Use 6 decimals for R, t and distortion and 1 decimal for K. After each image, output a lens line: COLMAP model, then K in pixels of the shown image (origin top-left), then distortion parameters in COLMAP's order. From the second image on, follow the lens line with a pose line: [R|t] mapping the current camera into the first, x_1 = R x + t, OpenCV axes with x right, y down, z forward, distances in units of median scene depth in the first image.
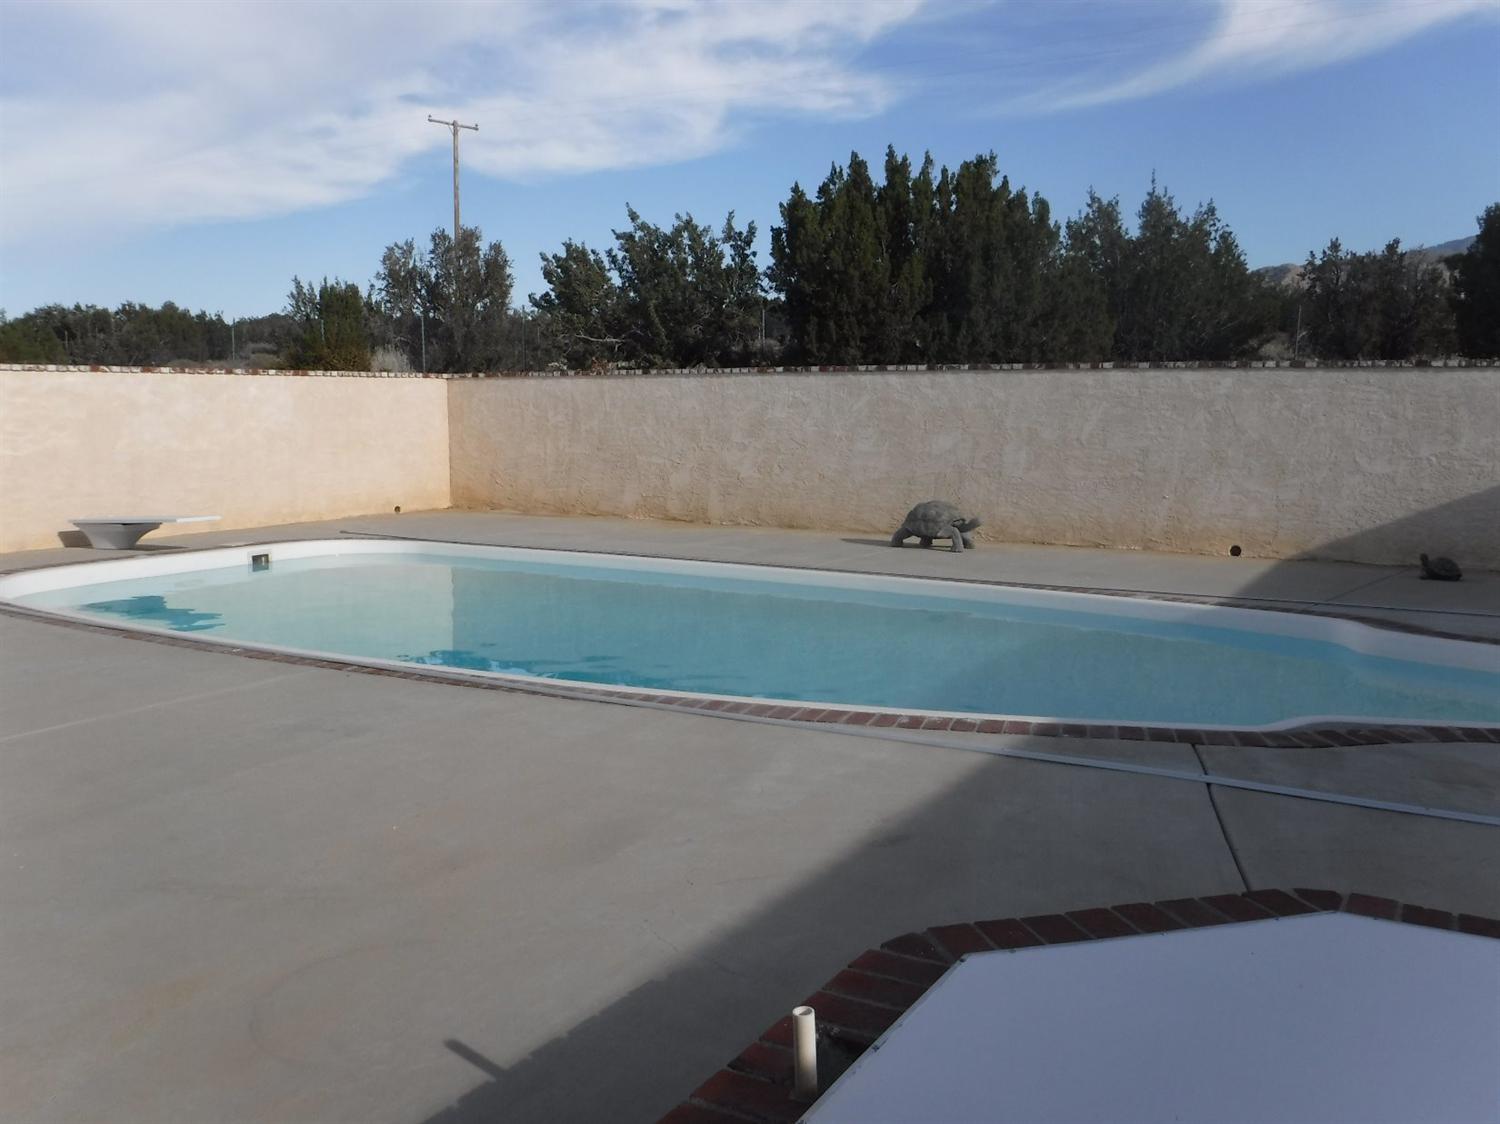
lens RADIAL K [[1289.2, 0, 753.6], [0, 1289.2, 554.8], [0, 0, 1]] dist [-0.051807, 0.024900]
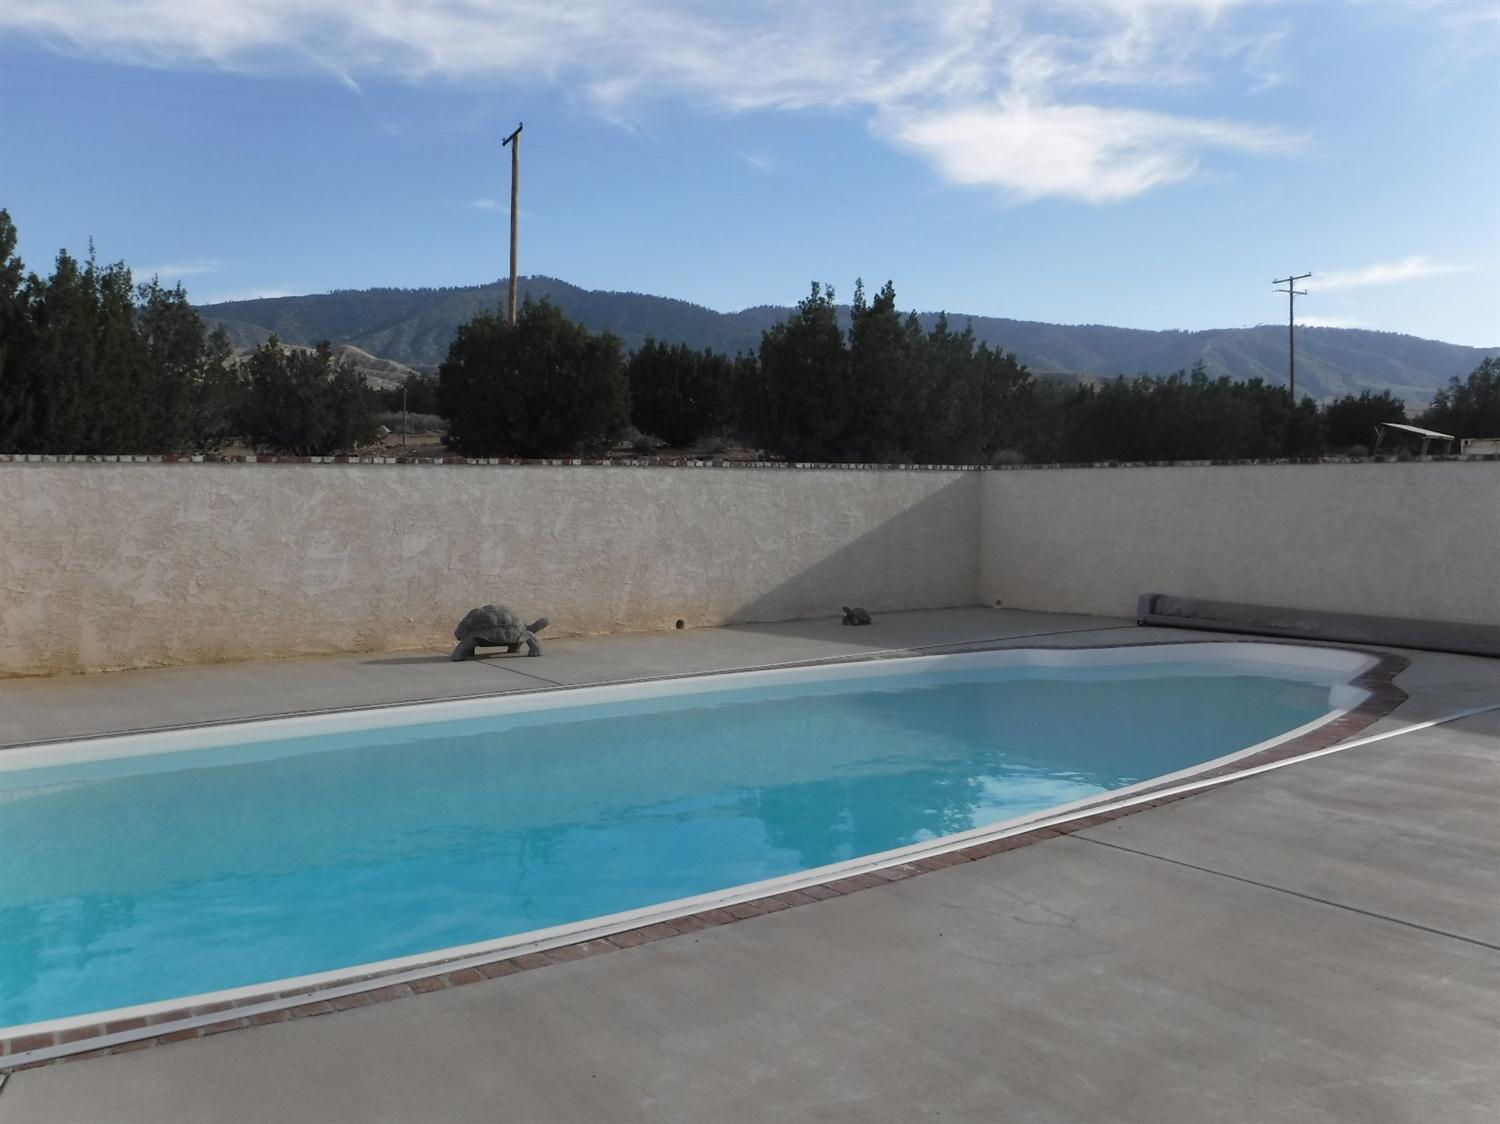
lens RADIAL K [[1289.2, 0, 763.5], [0, 1289.2, 560.4], [0, 0, 1]] dist [-0.051807, 0.024900]
pose [[0.378059, -0.052977, 0.924265, -0.620560], [0.111904, 0.993656, 0.011181, -0.060781], [-0.918993, 0.099202, 0.381589, 0.452863]]
